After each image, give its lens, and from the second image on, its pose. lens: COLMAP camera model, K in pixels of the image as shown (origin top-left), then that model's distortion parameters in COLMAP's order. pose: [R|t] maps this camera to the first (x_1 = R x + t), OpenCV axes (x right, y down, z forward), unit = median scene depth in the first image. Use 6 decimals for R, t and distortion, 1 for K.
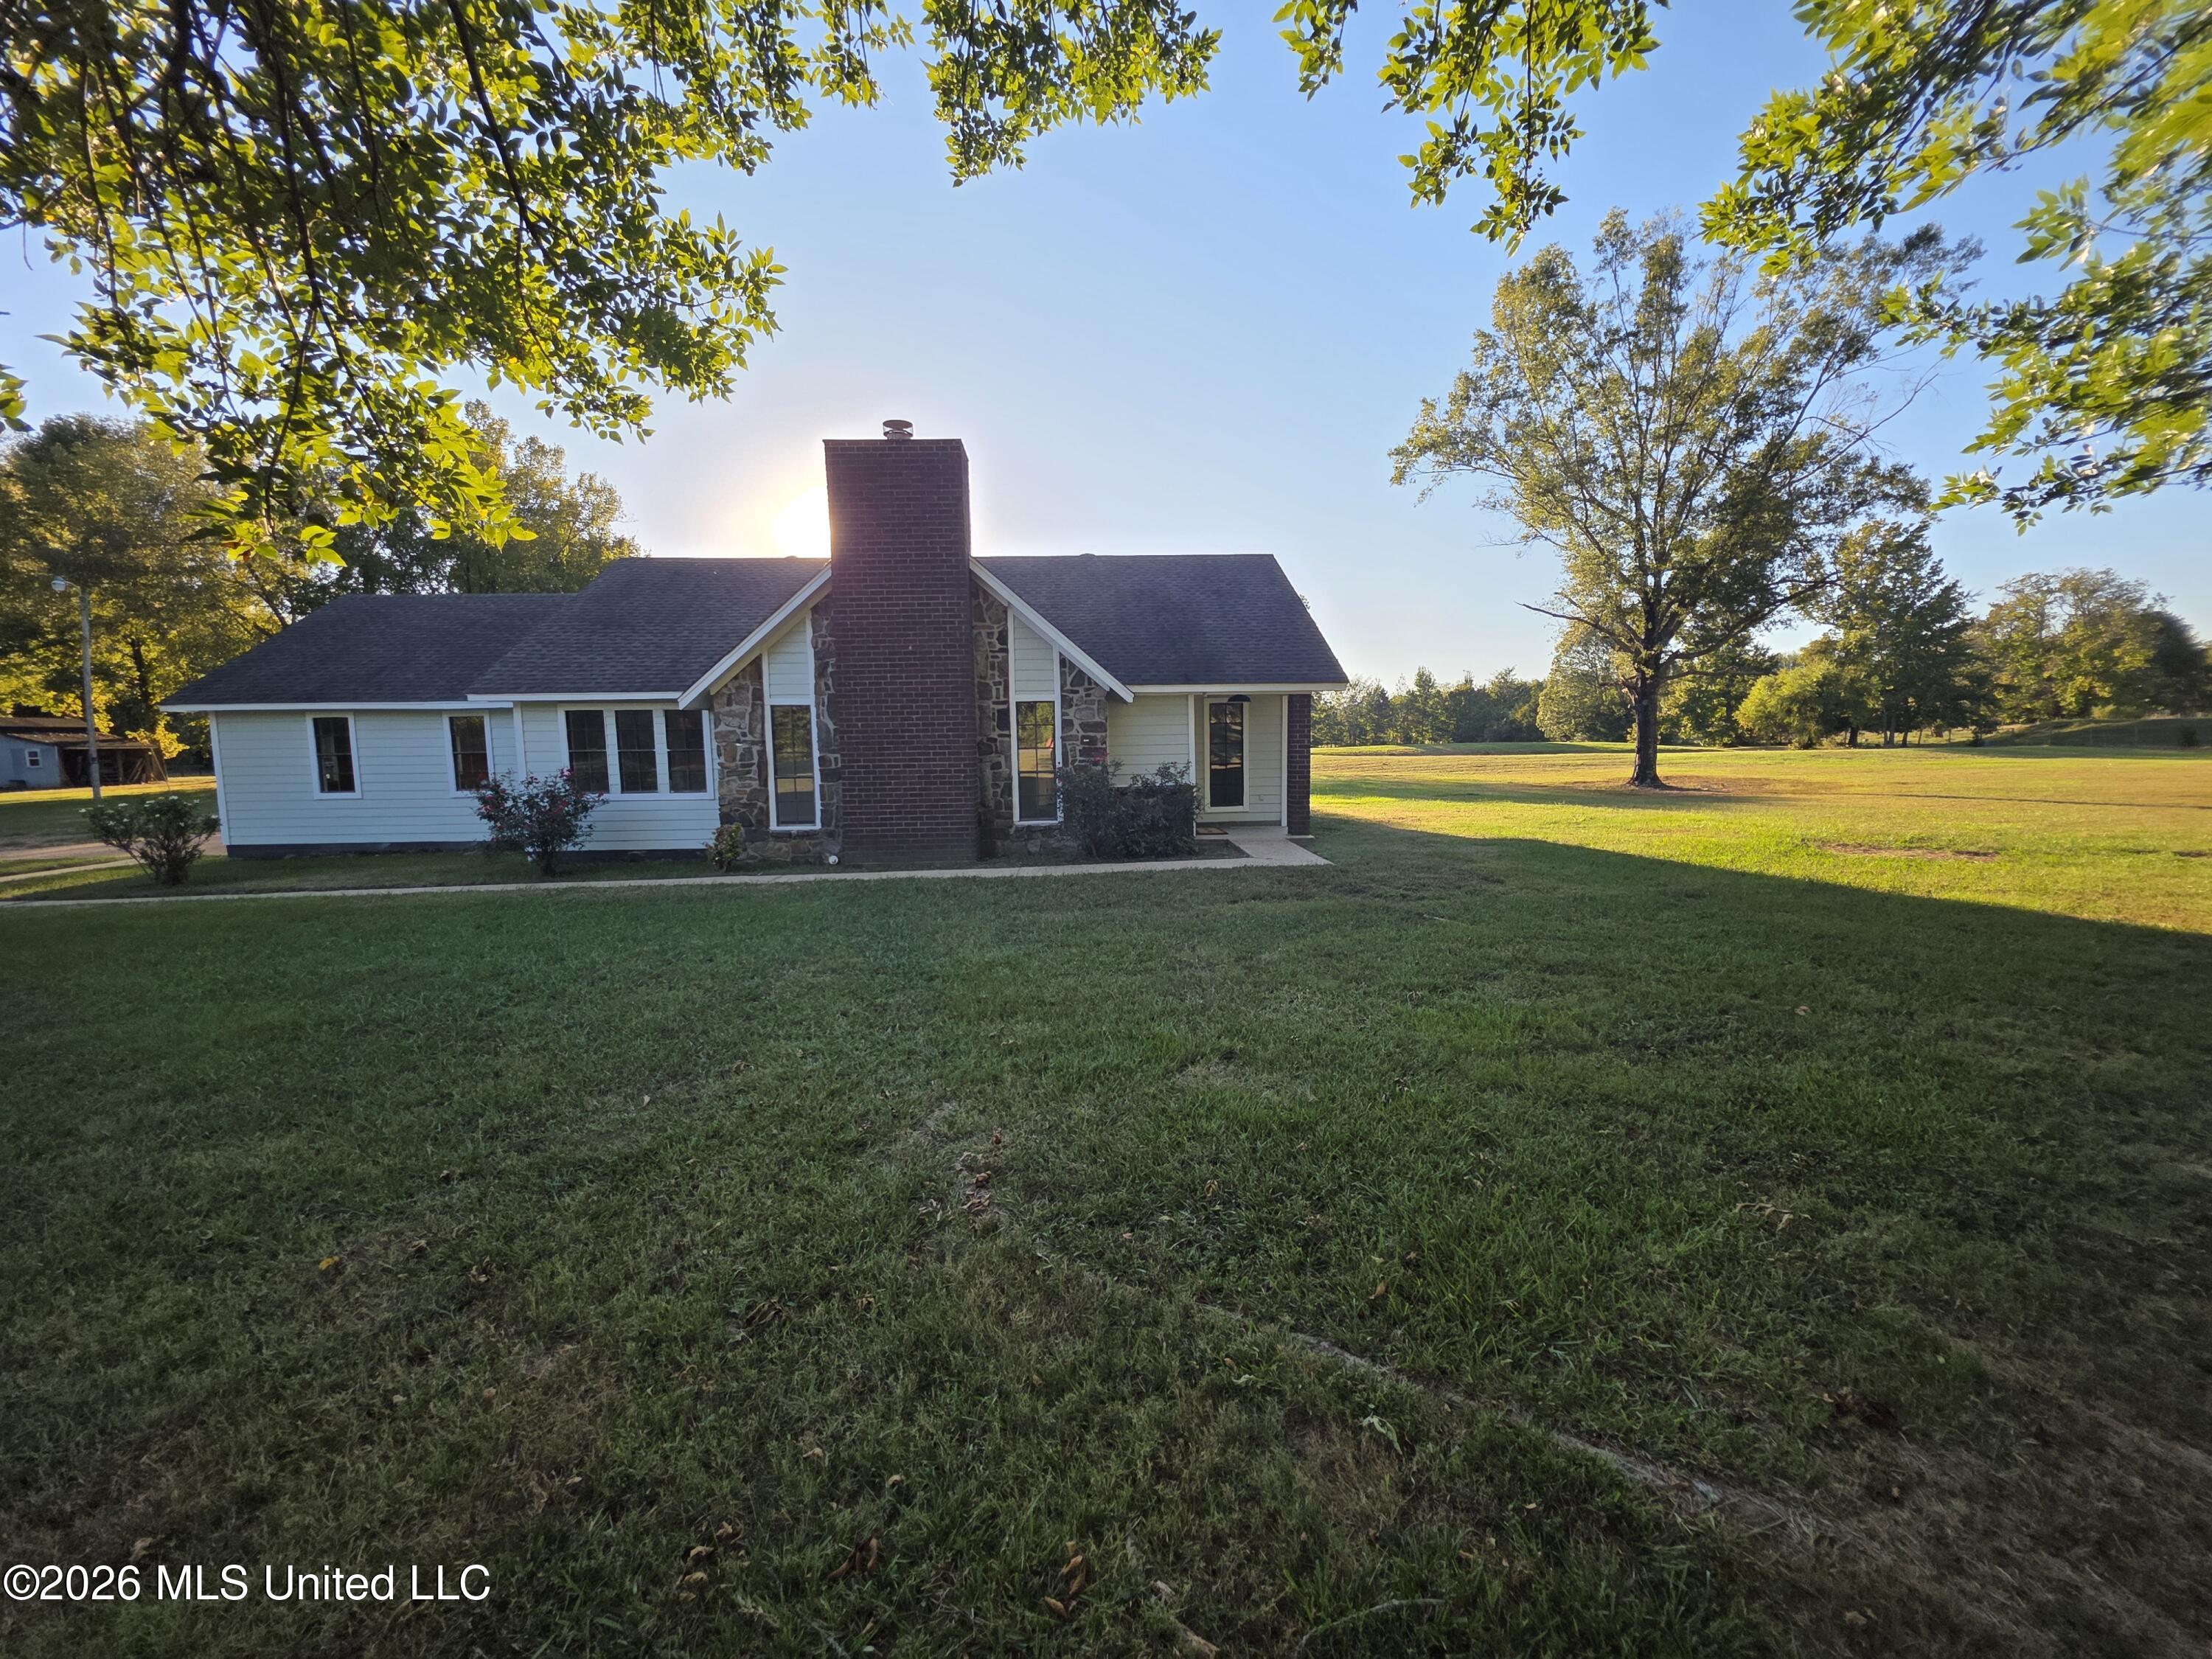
lens RADIAL K [[889.9, 0, 1119.1], [0, 889.9, 824.5], [0, 0, 1]] dist [0.000792, -0.000081]
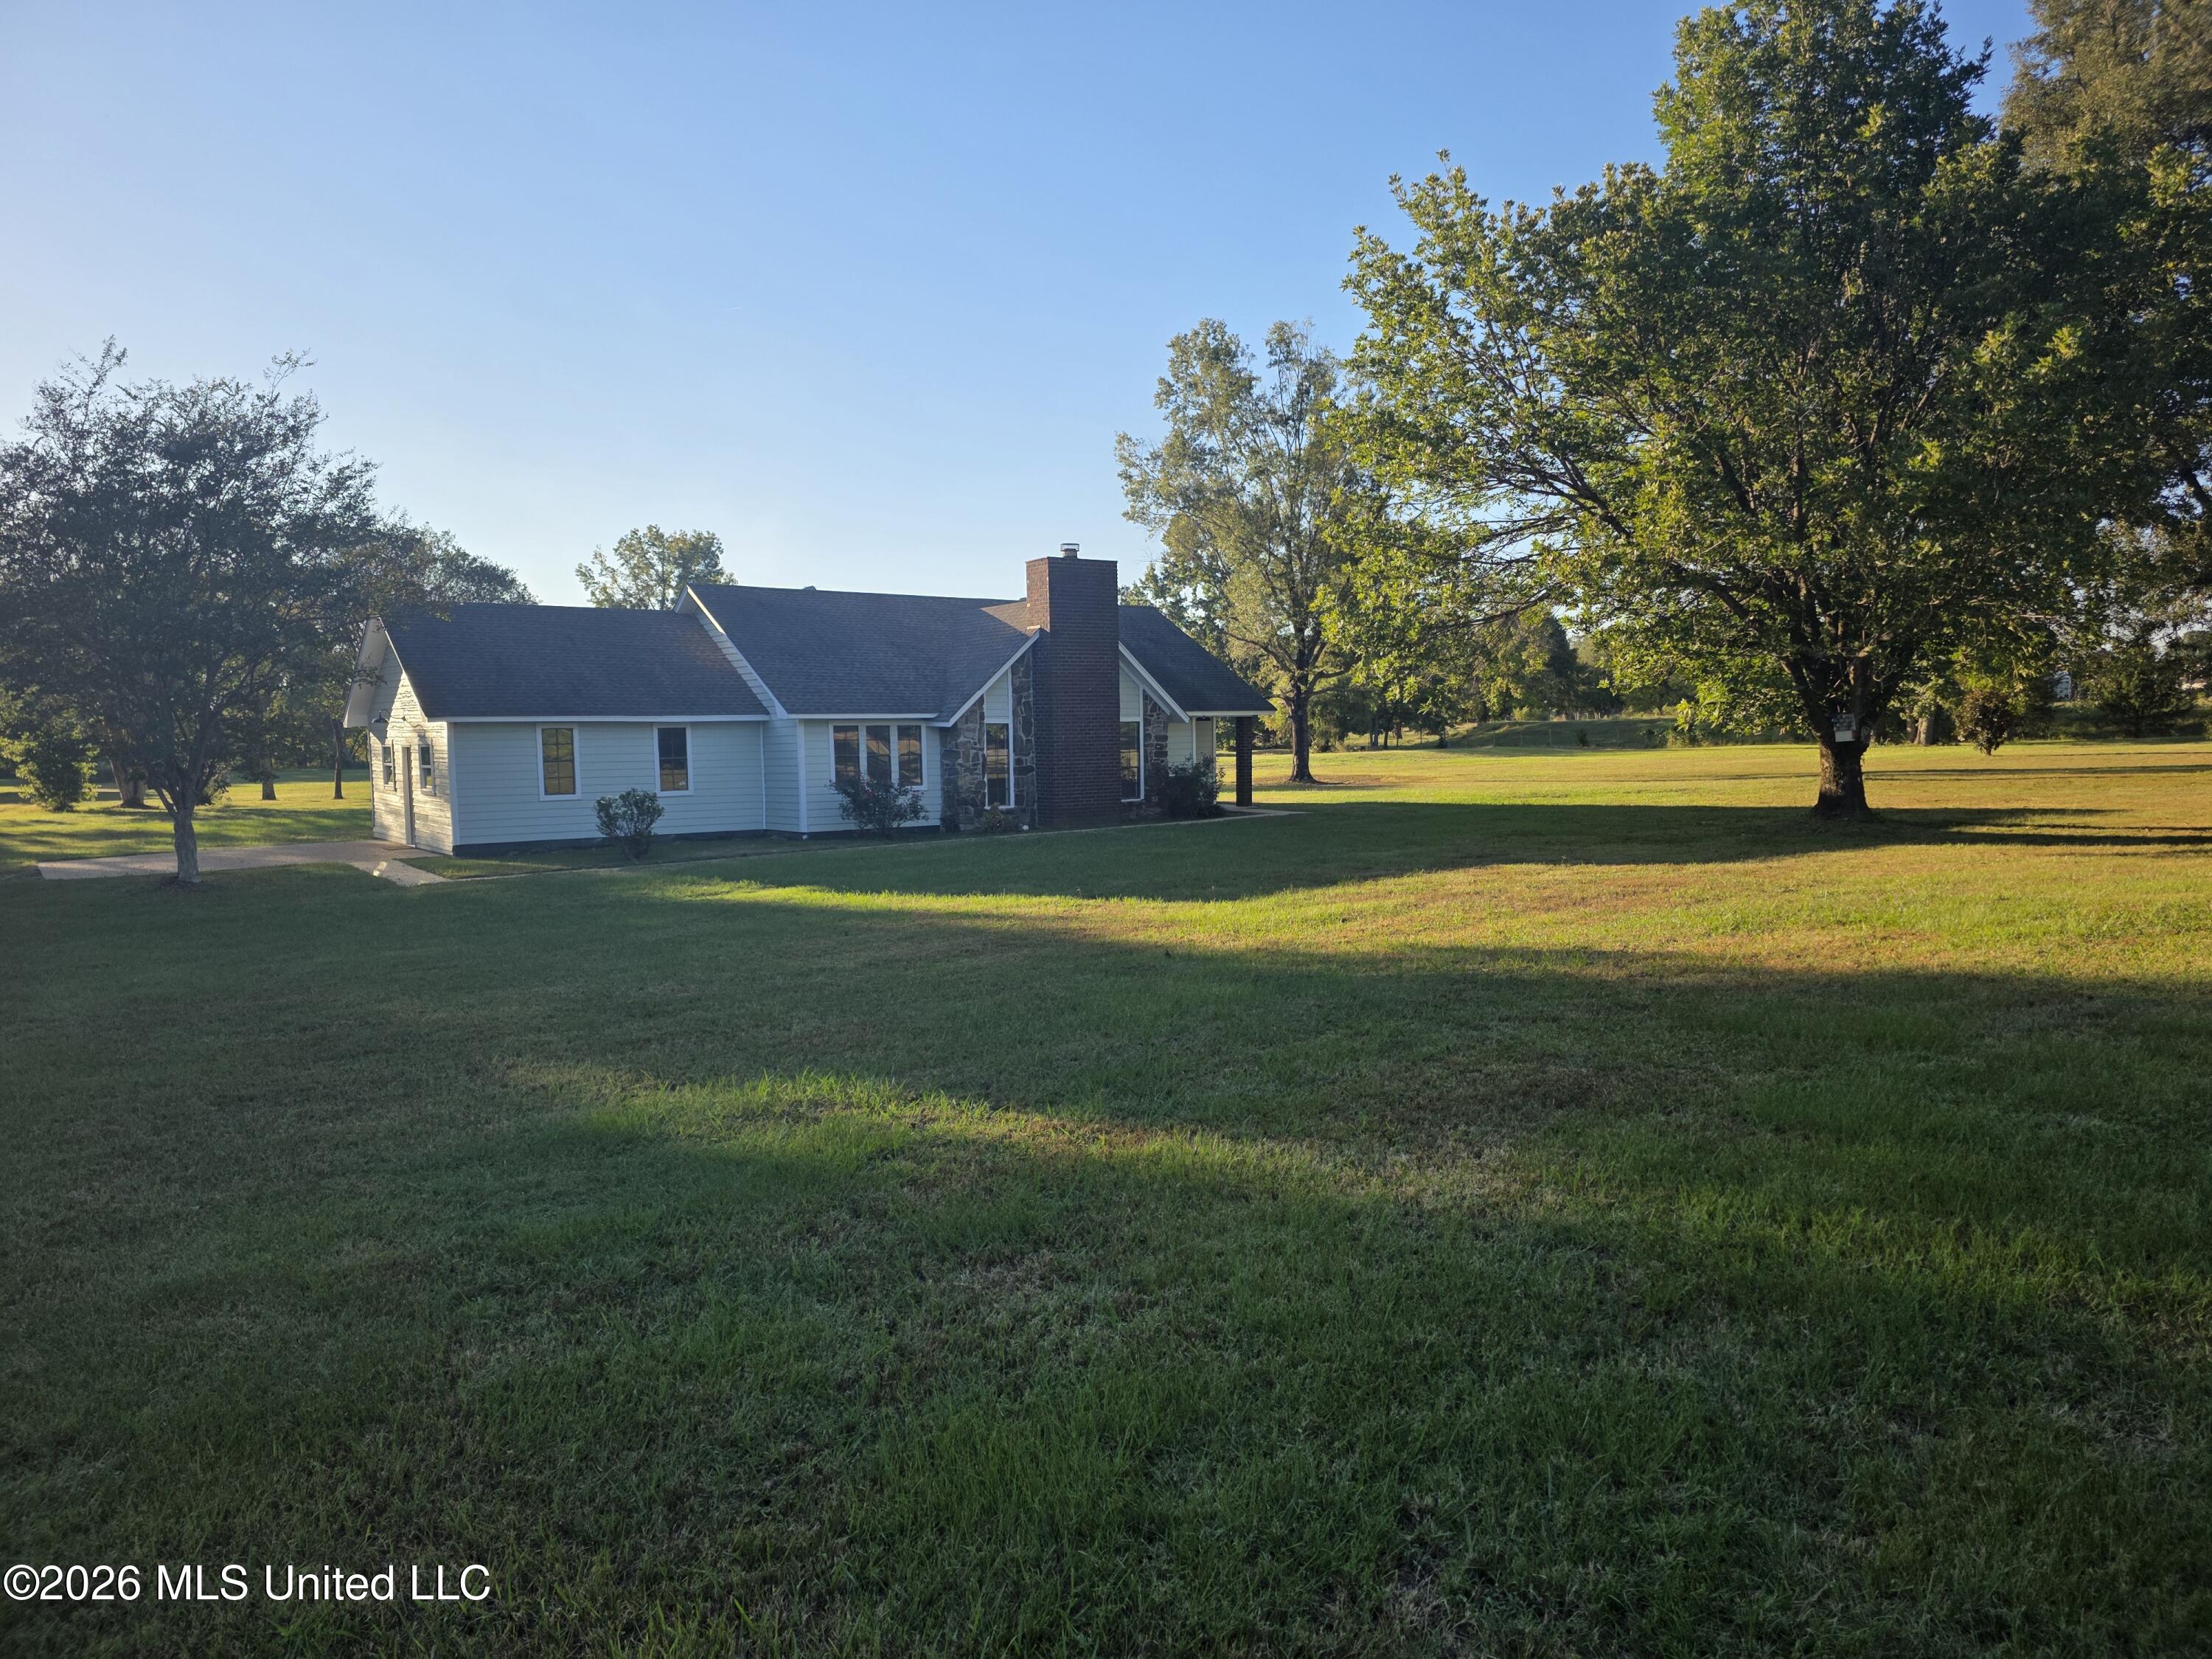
lens RADIAL K [[1473.8, 0, 1104.0], [0, 1473.8, 843.5], [0, 0, 1]] dist [0.046847, -0.001152]
pose [[0.838881, -0.039673, 0.542867, -1.271609], [0.053641, 0.998511, -0.009919, 0.079921], [-0.541665, 0.037441, 0.839760, -0.930286]]
